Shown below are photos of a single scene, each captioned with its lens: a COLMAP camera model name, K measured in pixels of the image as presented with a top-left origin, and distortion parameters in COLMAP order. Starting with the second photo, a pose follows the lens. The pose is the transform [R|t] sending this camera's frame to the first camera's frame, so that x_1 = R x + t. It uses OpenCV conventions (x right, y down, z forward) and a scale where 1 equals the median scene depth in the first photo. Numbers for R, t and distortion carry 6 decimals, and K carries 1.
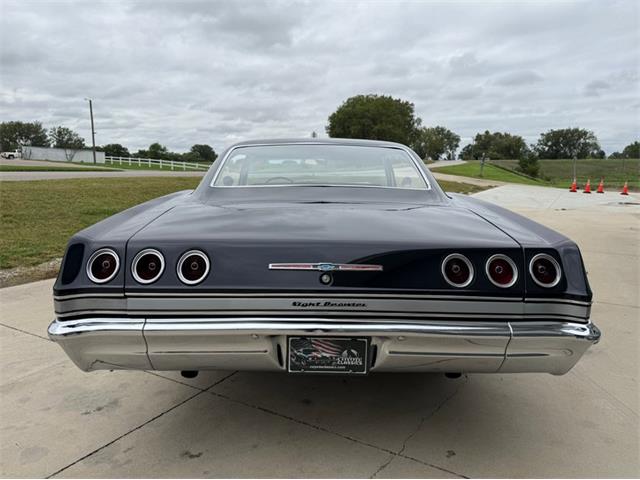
lens RADIAL K [[466.9, 0, 319.4], [0, 466.9, 245.3], [0, 0, 1]] dist [-0.009941, -0.002419]
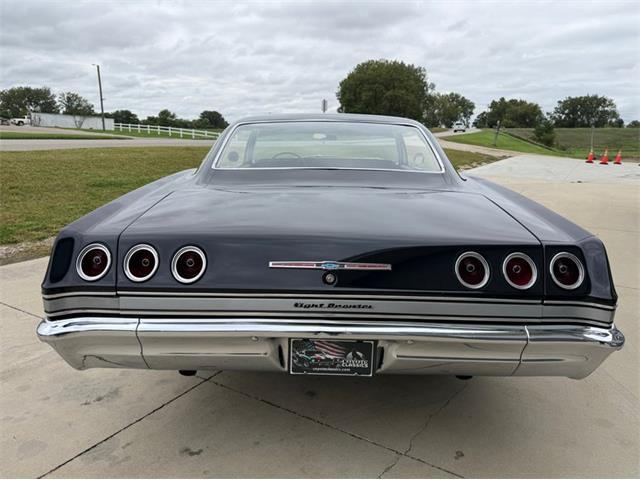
lens RADIAL K [[466.9, 0, 320.7], [0, 466.9, 244.1], [0, 0, 1]] dist [-0.009941, -0.002419]
pose [[0.999792, 0.008562, -0.018502, 0.006538], [-0.007344, 0.997863, 0.064924, -0.031615], [0.019018, -0.064774, 0.997719, 0.040173]]
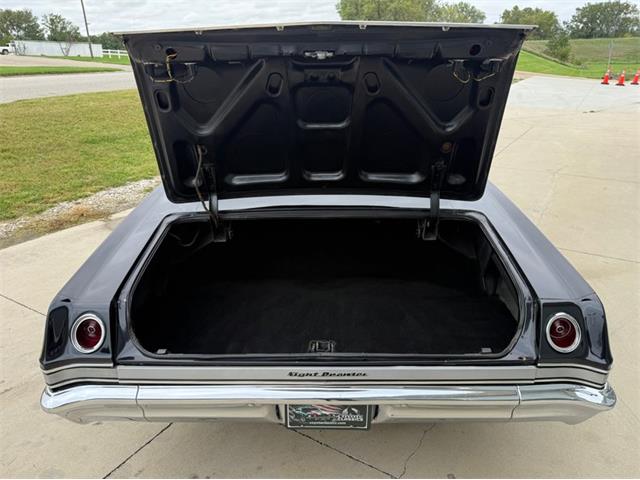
lens RADIAL K [[466.9, 0, 315.7], [0, 466.9, 252.4], [0, 0, 1]] dist [-0.009941, -0.002419]
pose [[0.999324, -0.008900, -0.035678, 0.018067], [0.017160, 0.971009, 0.238426, -0.186857], [0.032522, -0.238877, 0.970505, 0.077118]]
